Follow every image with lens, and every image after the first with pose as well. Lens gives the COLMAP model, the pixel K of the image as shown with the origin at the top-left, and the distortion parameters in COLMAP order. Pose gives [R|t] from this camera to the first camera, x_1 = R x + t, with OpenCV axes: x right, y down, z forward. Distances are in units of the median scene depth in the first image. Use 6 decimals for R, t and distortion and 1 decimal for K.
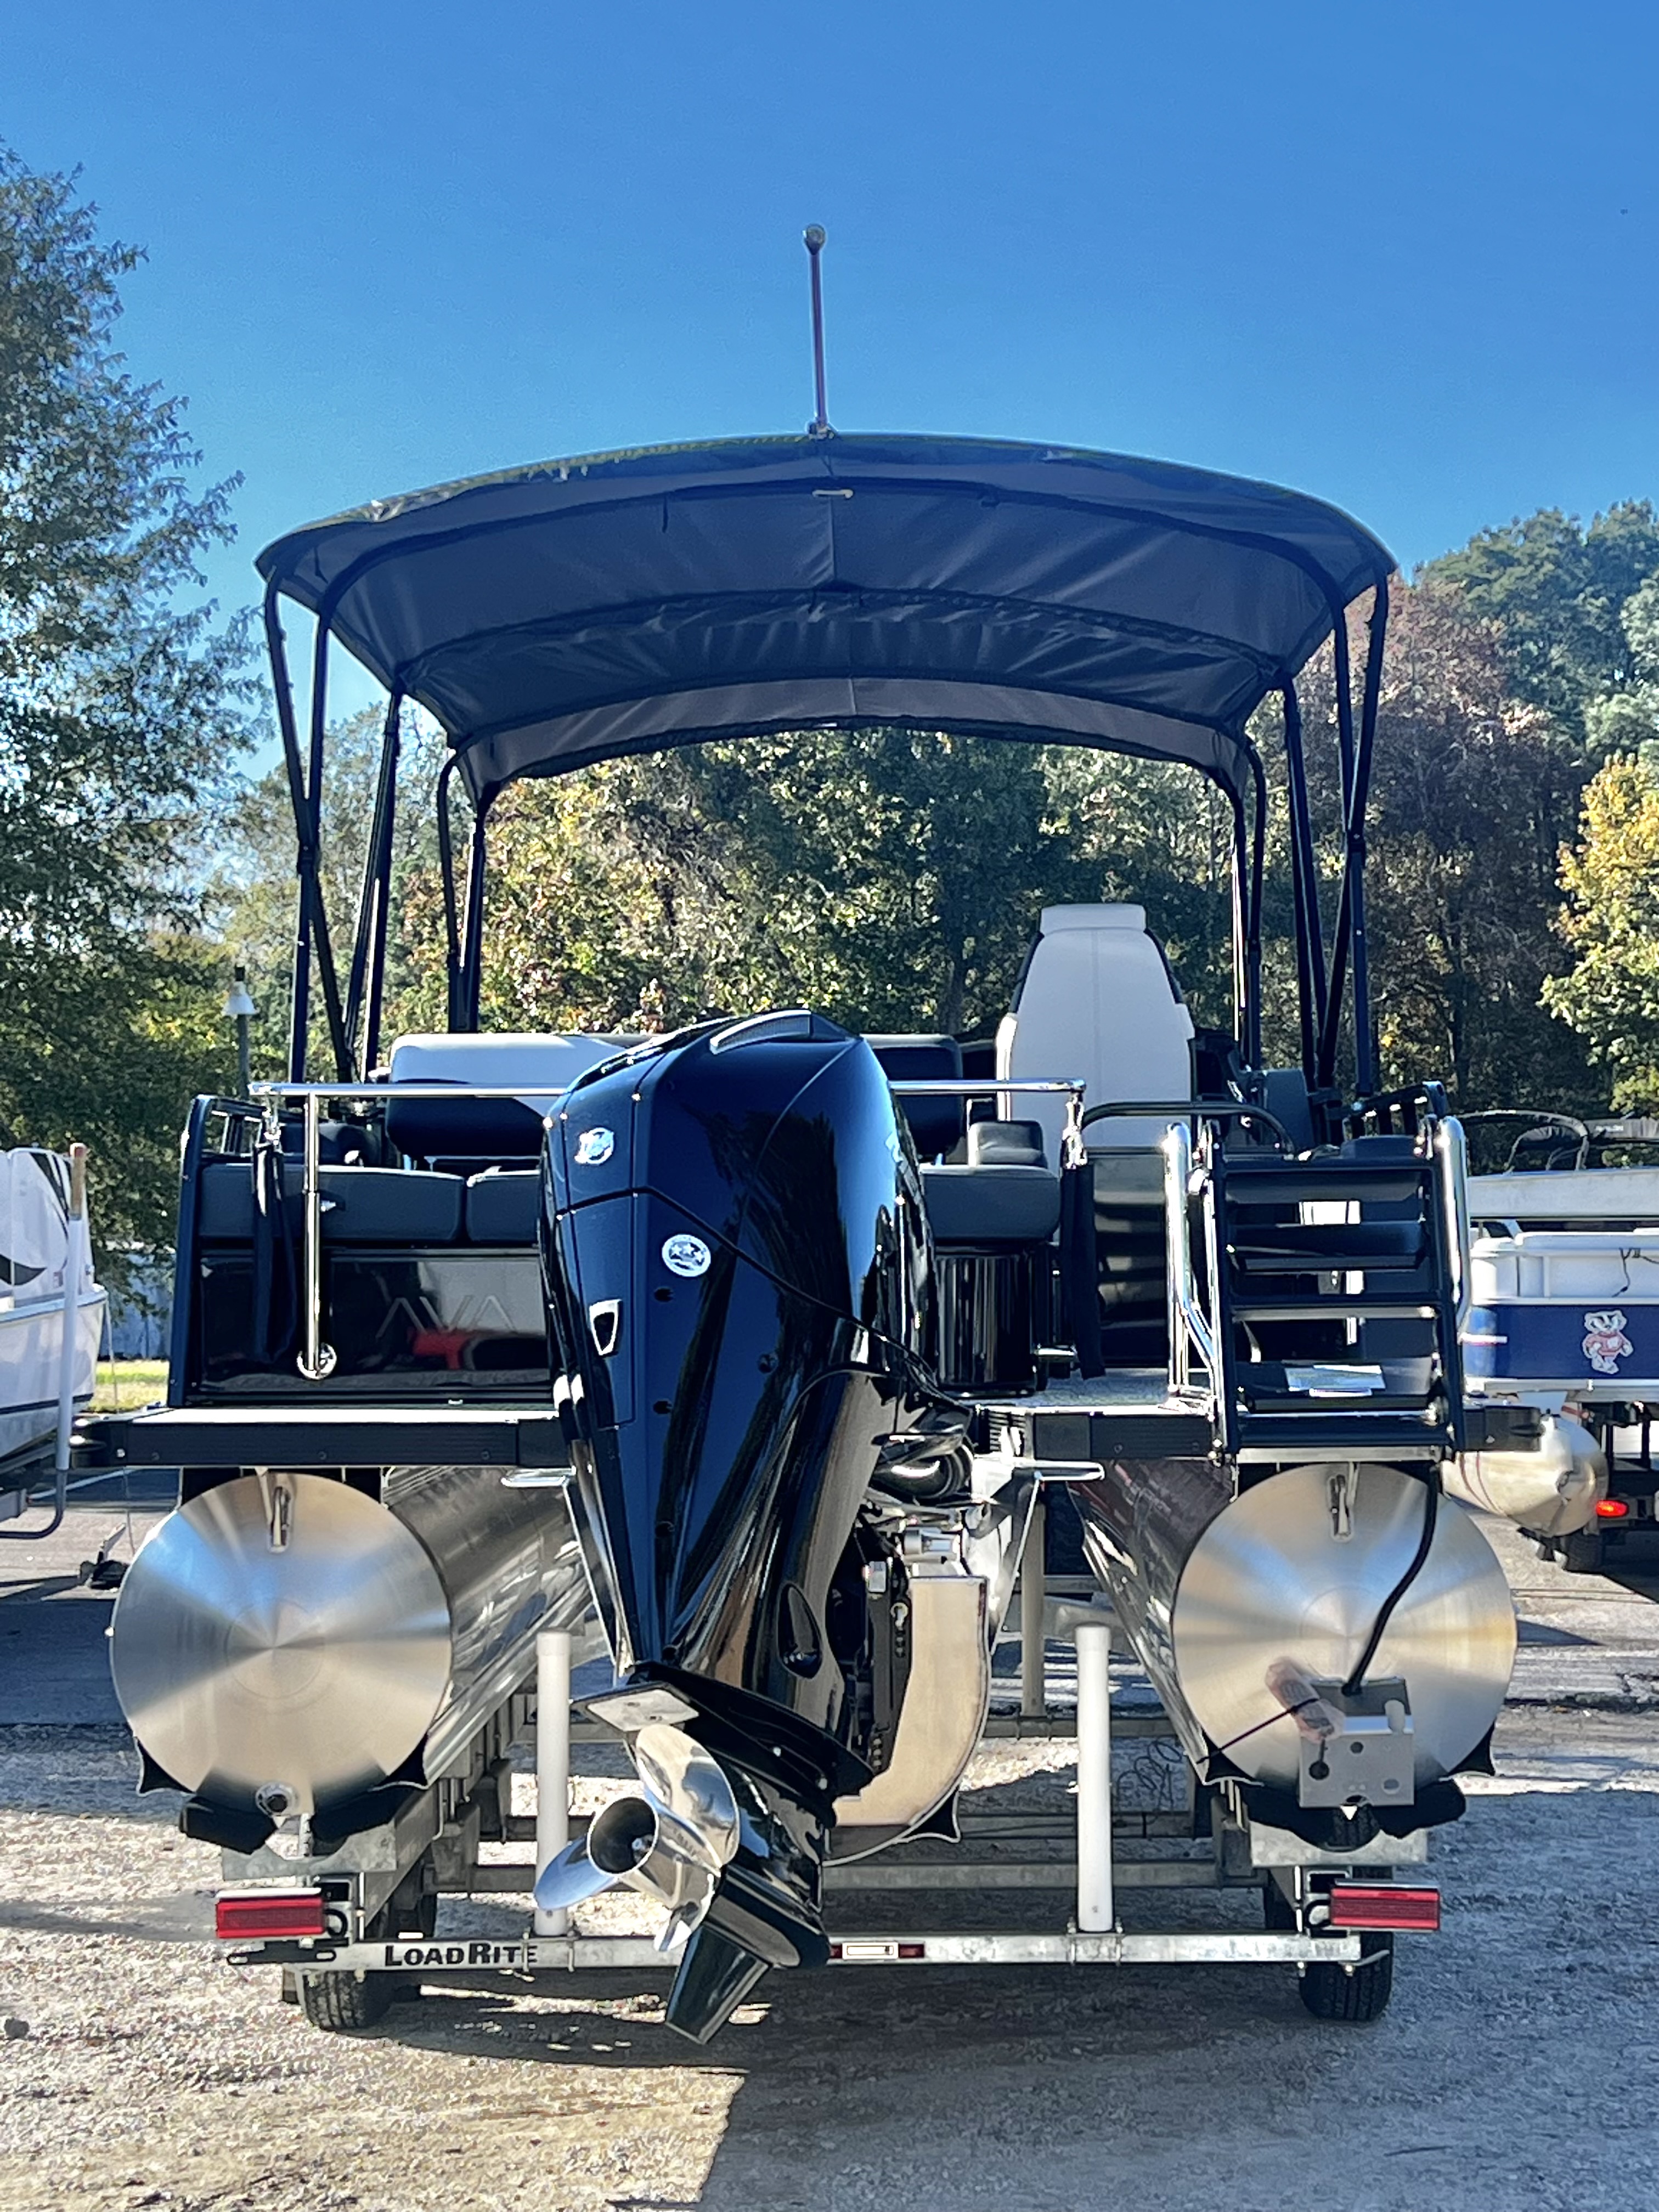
lens RADIAL K [[4337.8, 0, 829.5], [0, 4337.8, 1106.7], [0, 0, 1]] dist [0.173826, 0.000000]
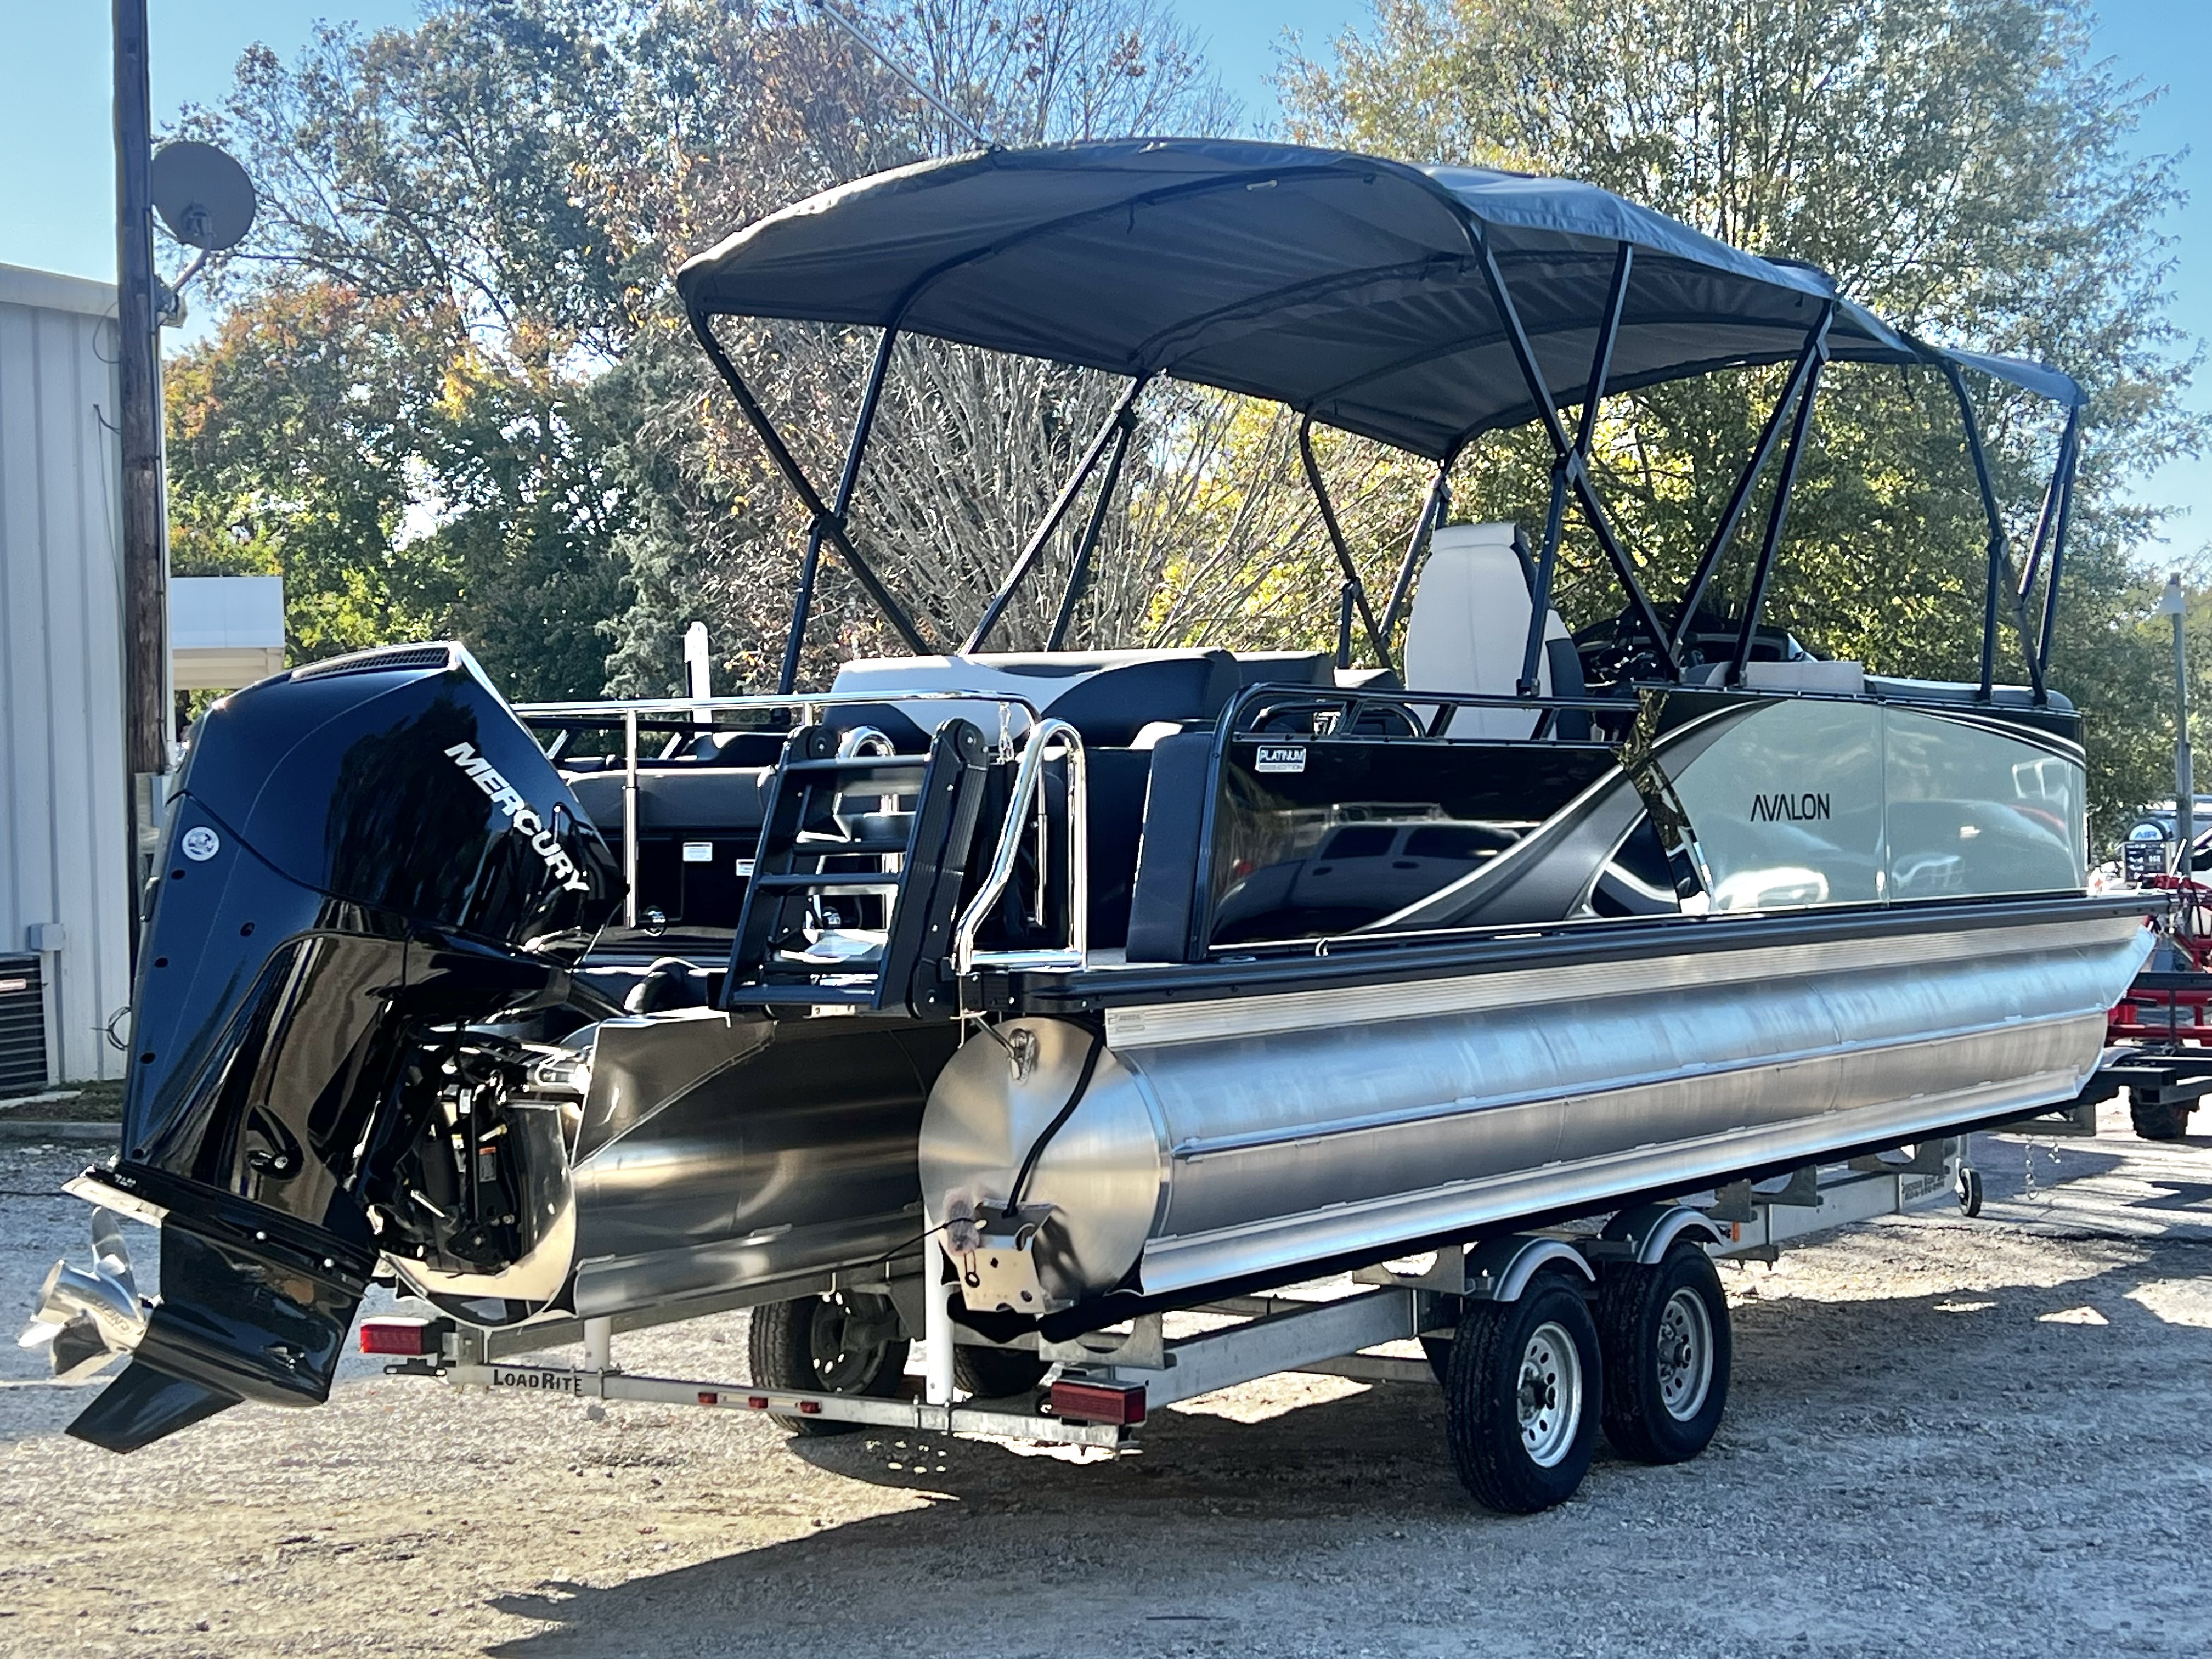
lens RADIAL K [[3477.6, 0, 1106.5], [0, 3477.6, 826.5], [0, 0, 1]] dist [0.102732, 0.000000]
pose [[0.850289, -0.001860, -0.526312, 0.600937], [0.021718, 0.999266, 0.031556, 0.002255], [0.525867, -0.038262, 0.849706, 0.221108]]
